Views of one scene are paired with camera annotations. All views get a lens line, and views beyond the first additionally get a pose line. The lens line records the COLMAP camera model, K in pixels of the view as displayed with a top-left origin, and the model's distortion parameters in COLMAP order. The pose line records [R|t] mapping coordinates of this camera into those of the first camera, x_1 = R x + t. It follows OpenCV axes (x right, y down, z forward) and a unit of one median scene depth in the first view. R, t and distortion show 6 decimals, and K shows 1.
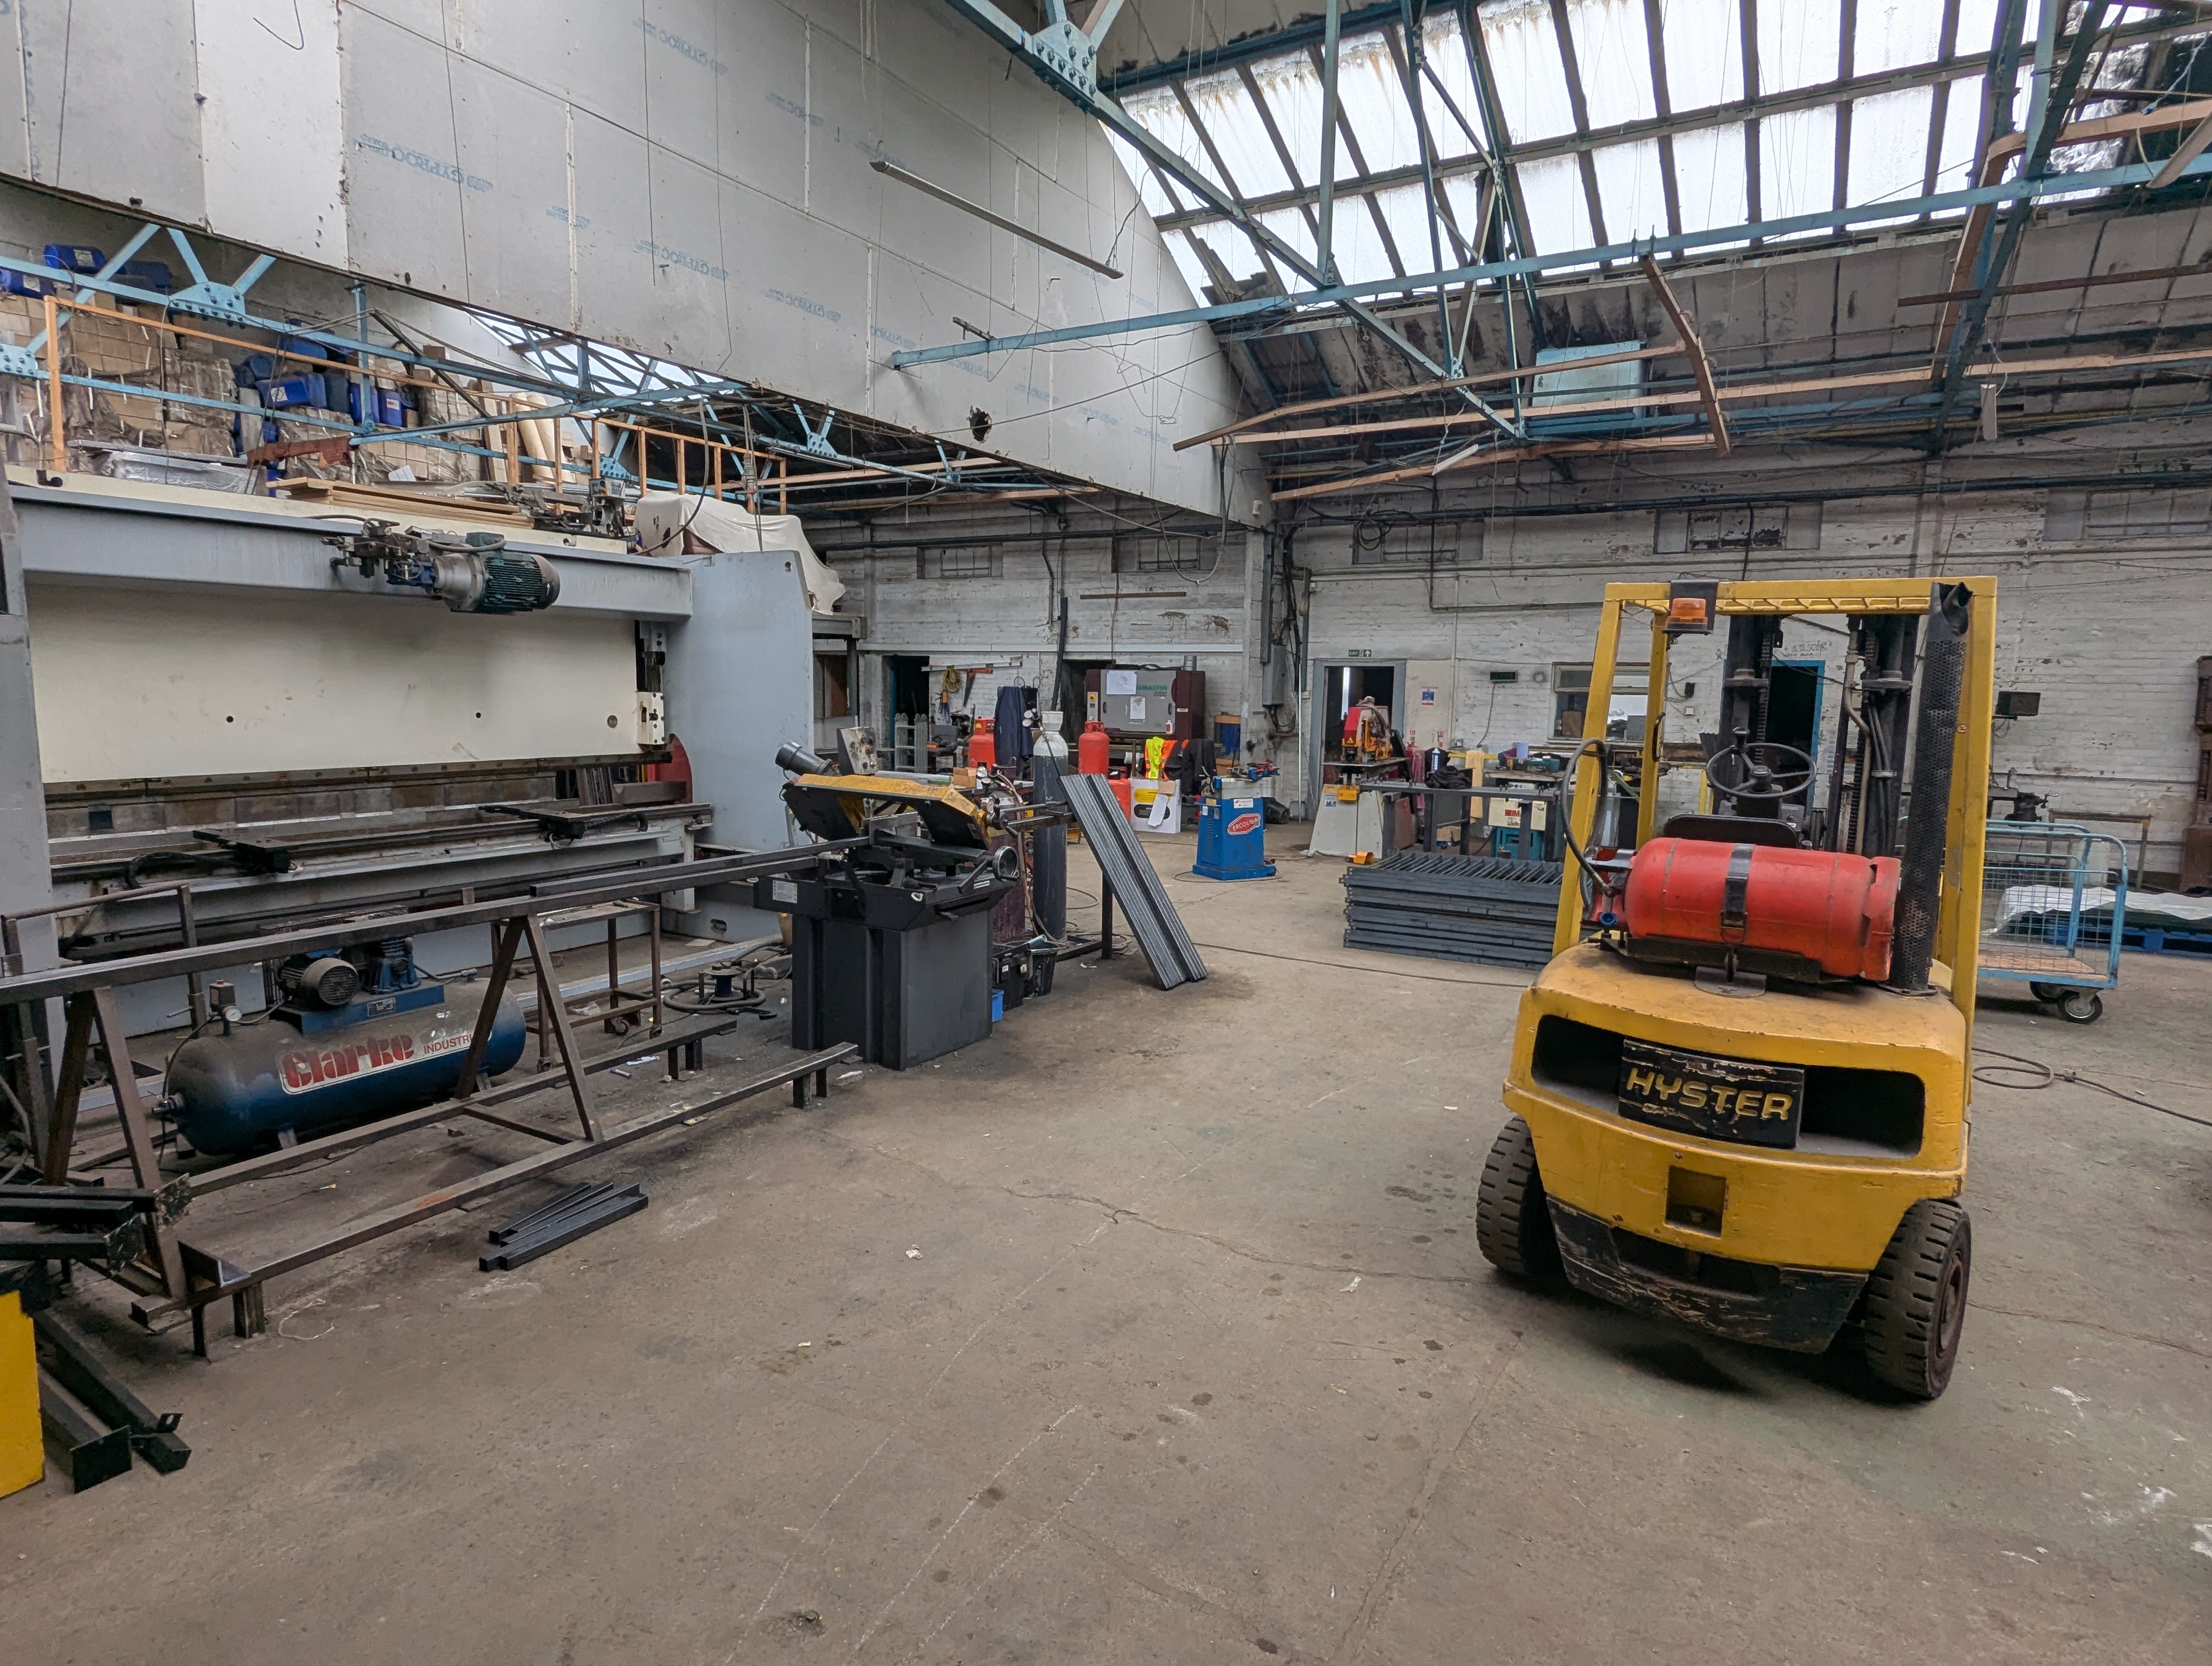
lens RADIAL K [[1232.7, 0, 1104.8], [0, 1232.7, 832.0], [0, 0, 1]] dist [0.001182, -0.001721]
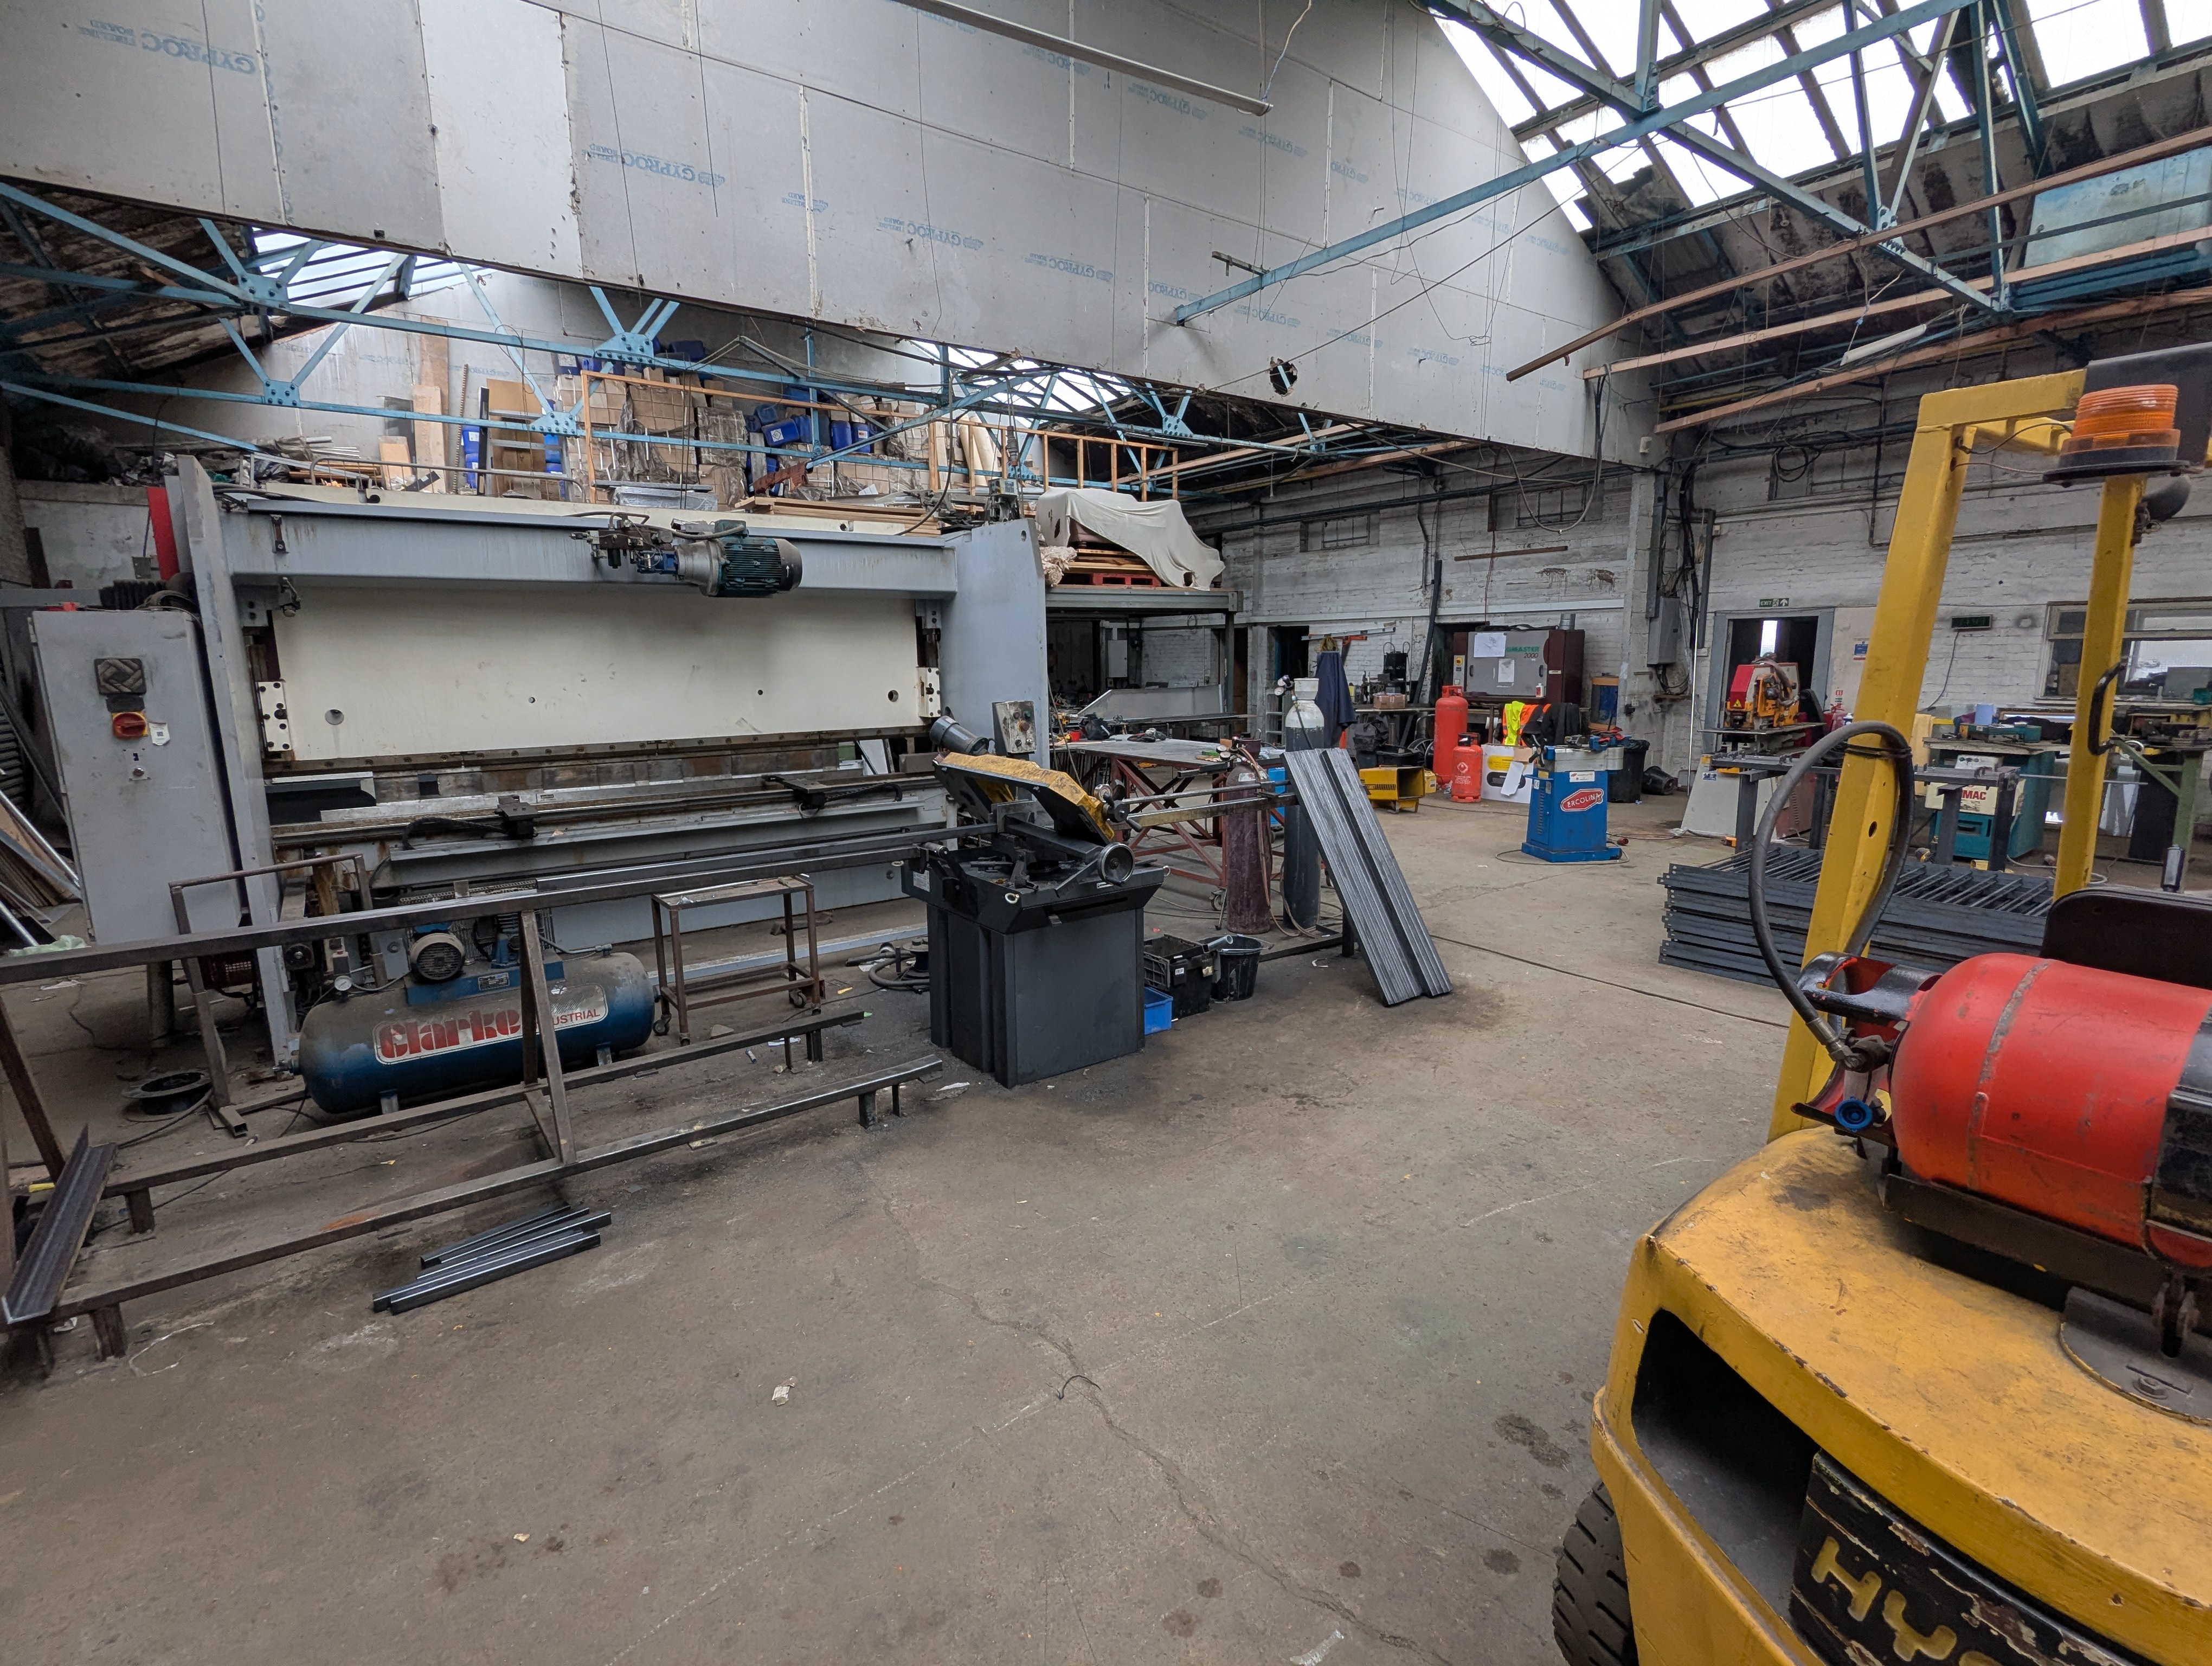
lens RADIAL K [[1053.0, 0, 1103.9], [0, 1053.0, 831.0], [0, 0, 1]] dist [0.001419, -0.000362]
pose [[0.920229, 0.037743, -0.389555, 0.110669], [-0.019482, 0.998523, 0.050722, -0.019152], [0.390894, -0.039086, 0.919605, 0.195633]]
